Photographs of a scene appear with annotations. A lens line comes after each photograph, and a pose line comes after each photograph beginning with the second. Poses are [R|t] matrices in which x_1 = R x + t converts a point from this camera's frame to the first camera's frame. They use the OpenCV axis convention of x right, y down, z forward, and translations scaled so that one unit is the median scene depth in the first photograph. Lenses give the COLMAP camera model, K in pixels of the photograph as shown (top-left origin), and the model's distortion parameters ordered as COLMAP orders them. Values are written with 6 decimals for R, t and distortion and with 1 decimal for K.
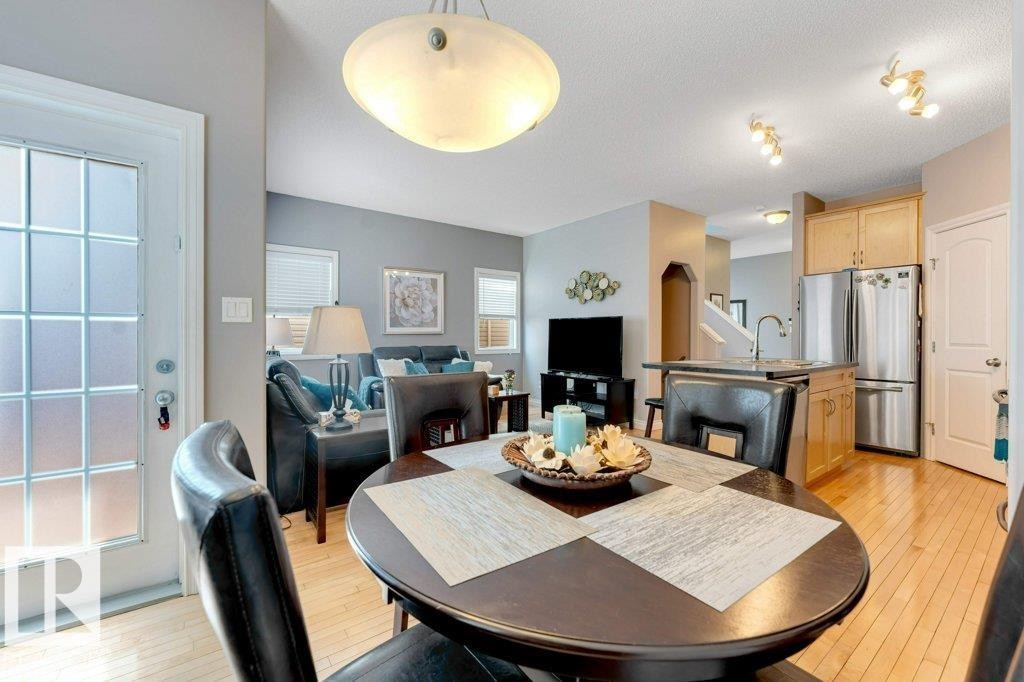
lens RADIAL K [[419.8, 0, 503.9], [0, 419.8, 335.3], [0, 0, 1]] dist [0.004082, -0.000898]
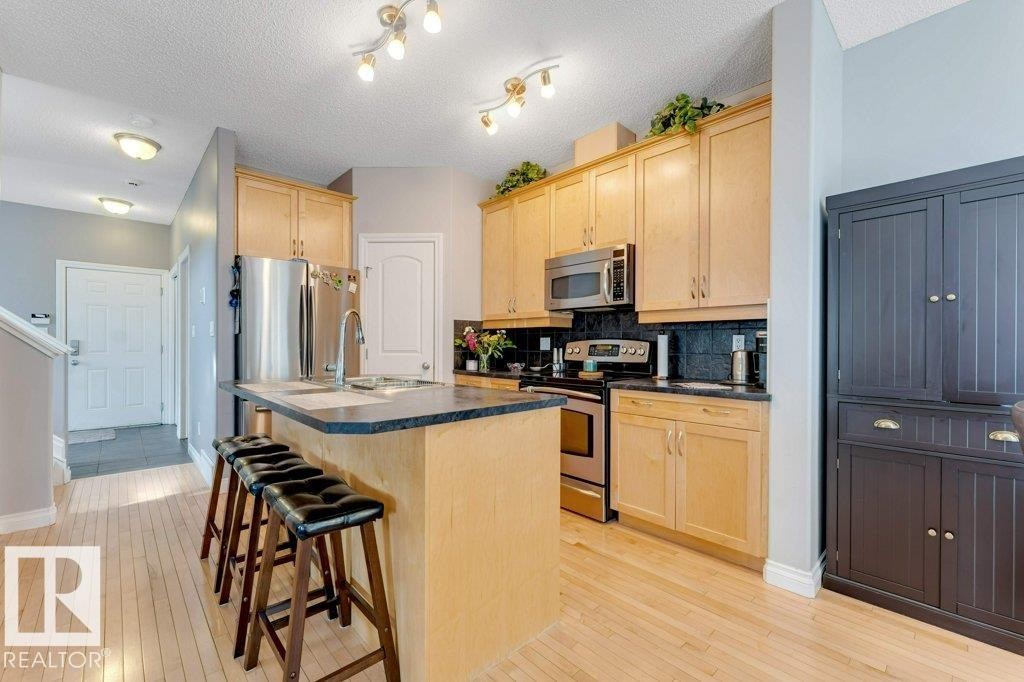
lens RADIAL K [[419.8, 0, 504.5], [0, 419.8, 346.6], [0, 0, 1]] dist [0.004082, -0.000898]
pose [[-0.112034, -0.007168, 0.993679, -0.014826], [-0.004104, 0.999969, 0.006751, 0.000899], [-0.993696, -0.003322, -0.112060, 0.569009]]
